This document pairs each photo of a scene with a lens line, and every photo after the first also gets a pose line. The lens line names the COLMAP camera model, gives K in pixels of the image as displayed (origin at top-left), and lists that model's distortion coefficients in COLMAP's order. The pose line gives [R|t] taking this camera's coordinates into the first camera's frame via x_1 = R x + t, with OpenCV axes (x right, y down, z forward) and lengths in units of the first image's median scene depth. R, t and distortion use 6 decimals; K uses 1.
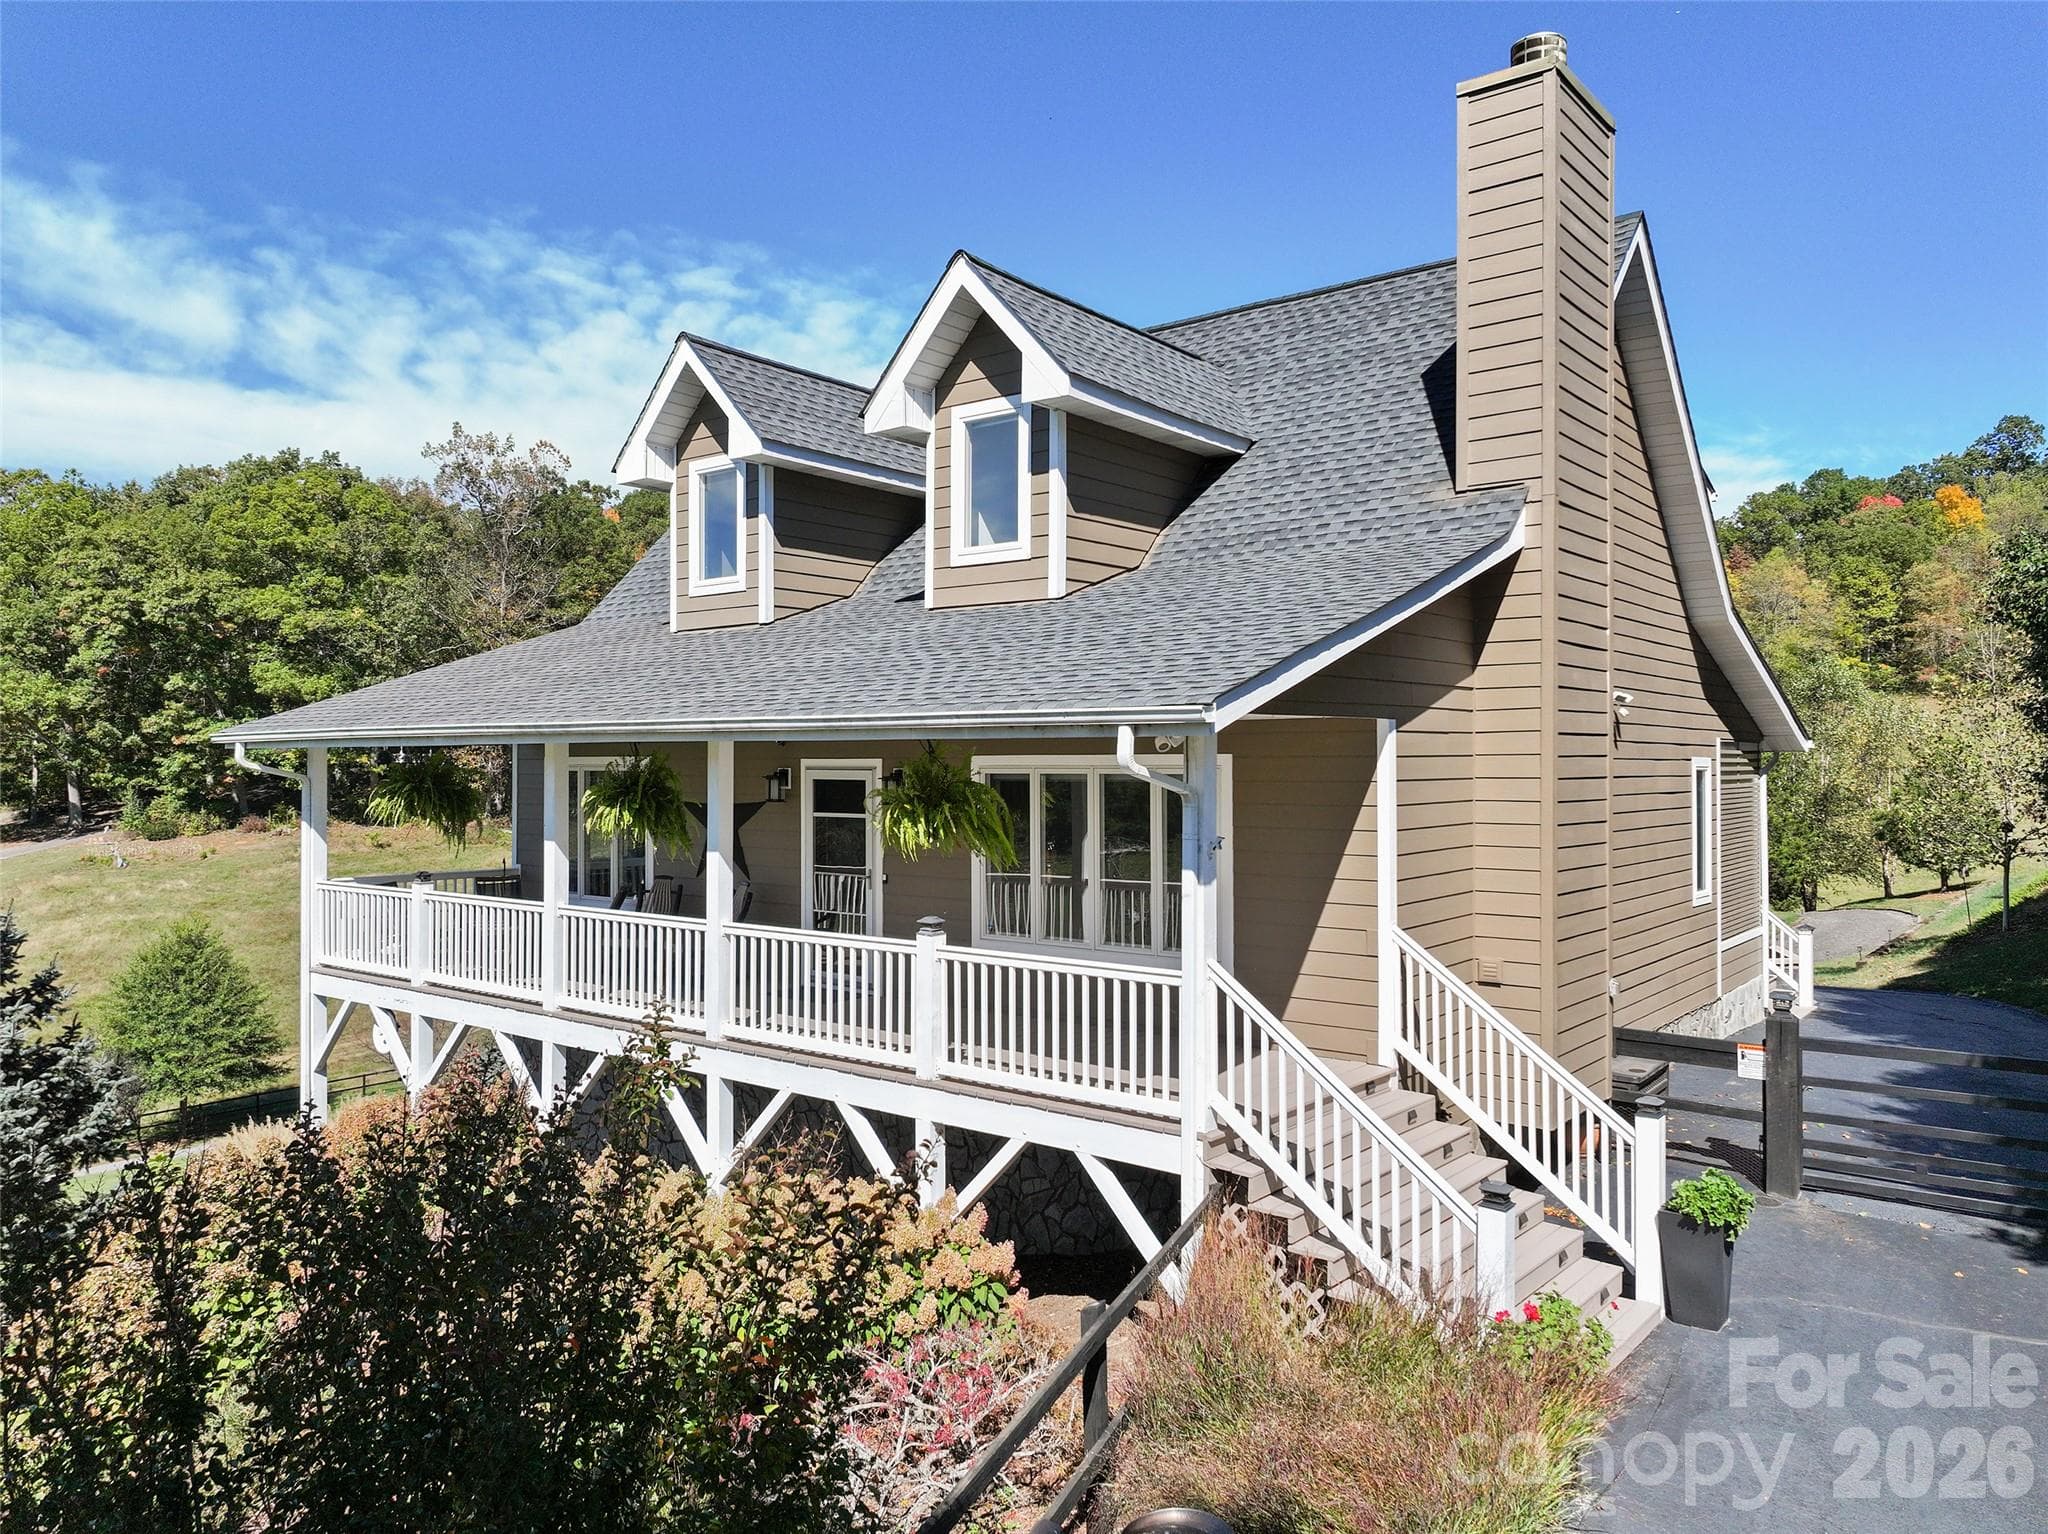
lens RADIAL K [[1439.8, 0, 1034.4], [0, 1439.8, 761.4], [0, 0, 1]] dist [-0.000290, 0.007513]
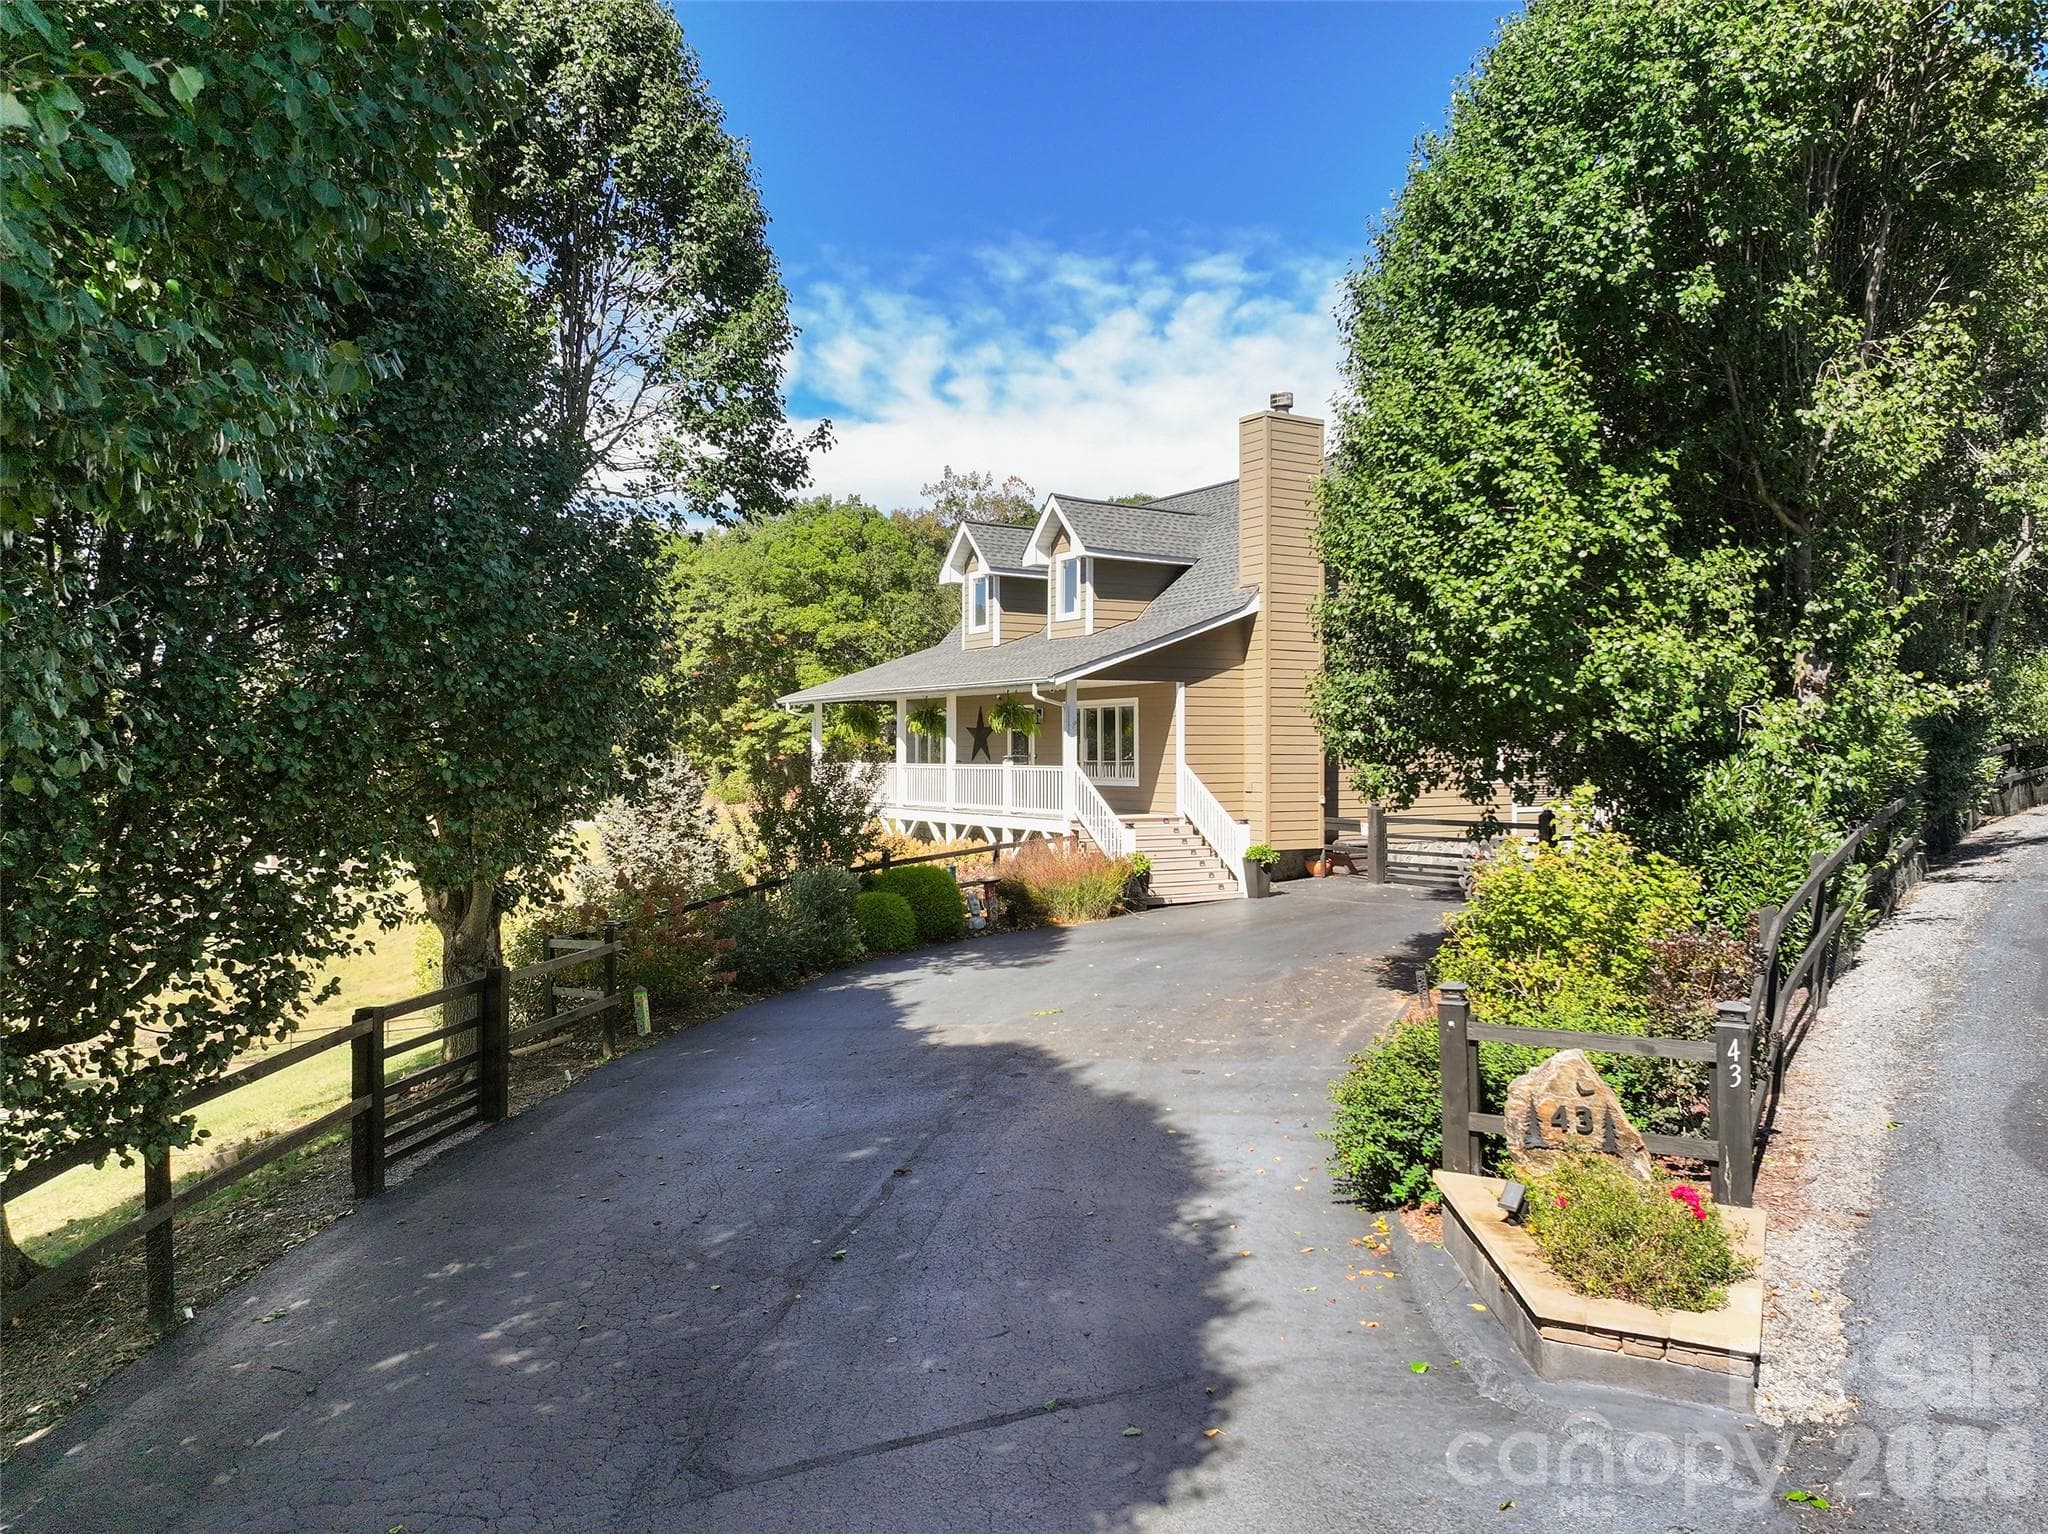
lens RADIAL K [[1439.8, 0, 1034.4], [0, 1439.8, 761.4], [0, 0, 1]] dist [-0.000290, 0.007513]
pose [[0.943839, 0.004309, -0.330377, 0.075431], [-0.002612, 0.999981, 0.005580, 0.008361], [0.330395, -0.004403, 0.943833, -0.132496]]
